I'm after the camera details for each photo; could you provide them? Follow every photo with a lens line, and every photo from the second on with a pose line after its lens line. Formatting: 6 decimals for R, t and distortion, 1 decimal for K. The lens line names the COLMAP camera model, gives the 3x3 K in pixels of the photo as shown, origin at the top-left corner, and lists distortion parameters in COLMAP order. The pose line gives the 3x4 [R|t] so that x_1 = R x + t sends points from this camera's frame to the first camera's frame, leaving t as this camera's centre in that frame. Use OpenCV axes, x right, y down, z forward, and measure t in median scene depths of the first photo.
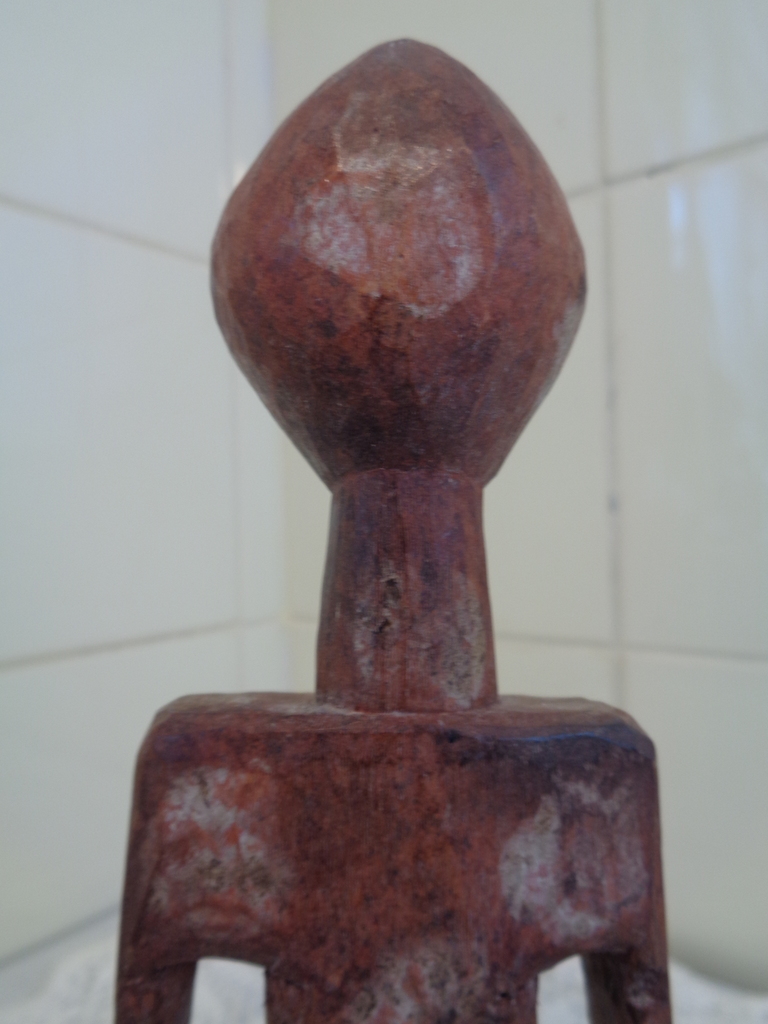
lens RADIAL K [[763.2, 0, 383.3], [0, 763.2, 514.5], [0, 0, 1]] dist [-0.007268, -0.001281]
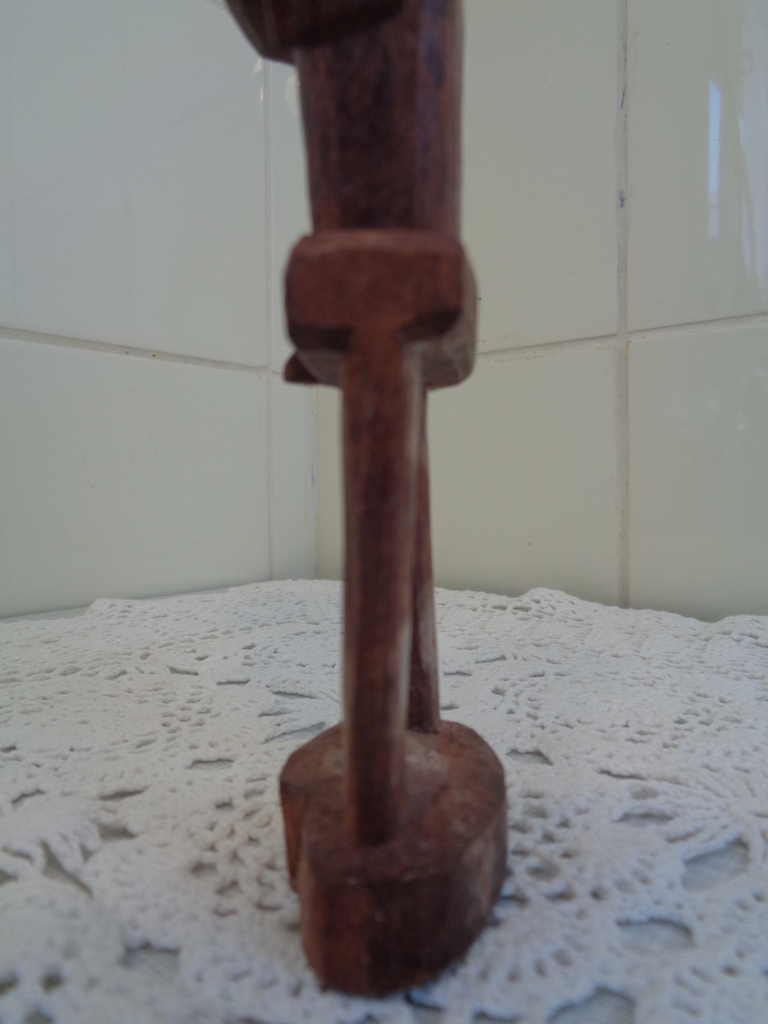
lens RADIAL K [[763.2, 0, 376.7], [0, 763.2, 527.5], [0, 0, 1]] dist [-0.007268, -0.001281]
pose [[0.998832, 0.015931, -0.045617, 0.077012], [-0.013703, 0.998717, 0.048748, 1.453656], [0.046335, -0.048066, 0.997769, -0.302621]]
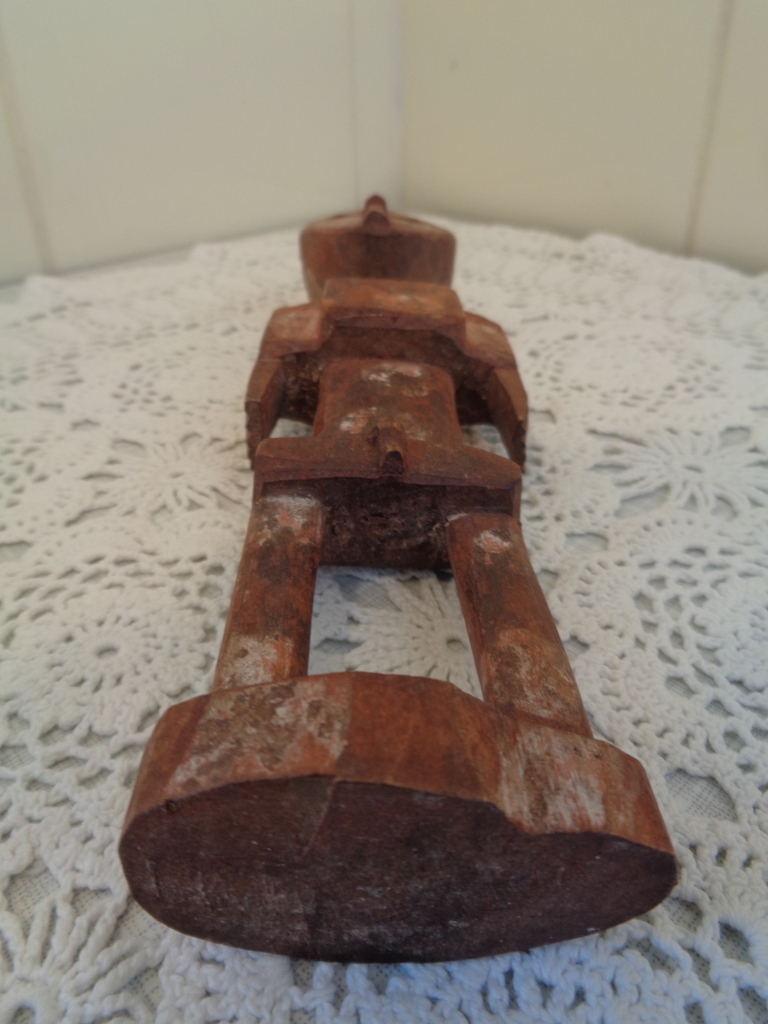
lens RADIAL K [[763.2, 0, 387.8], [0, 763.2, 501.6], [0, 0, 1]] dist [-0.007268, -0.001281]
pose [[0.991442, 0.069531, -0.110491, 0.160422], [-0.002553, 0.856529, 0.516093, 1.044783], [0.130523, -0.511394, 0.849376, -0.806324]]
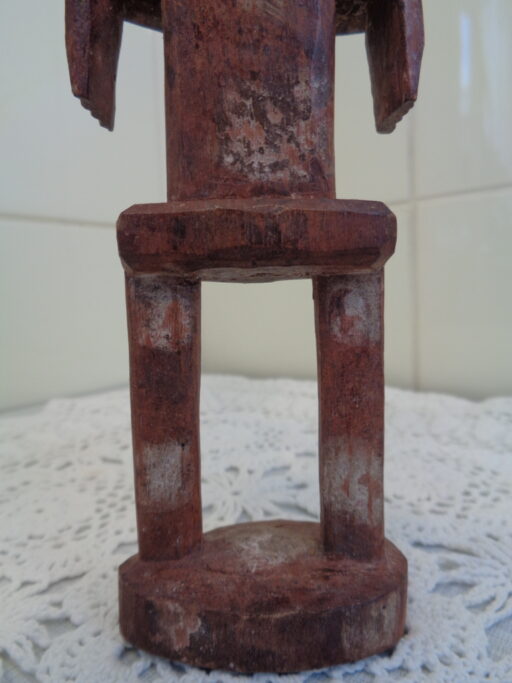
lens RADIAL K [[509.1, 0, 255.1], [0, 509.1, 341.0], [0, 0, 1]] dist [-0.007268, -0.001281]
pose [[0.999720, -0.015353, -0.017985, 0.049638], [0.016932, 0.995690, 0.091188, 1.297119], [0.016508, -0.091467, 0.995671, -0.124942]]
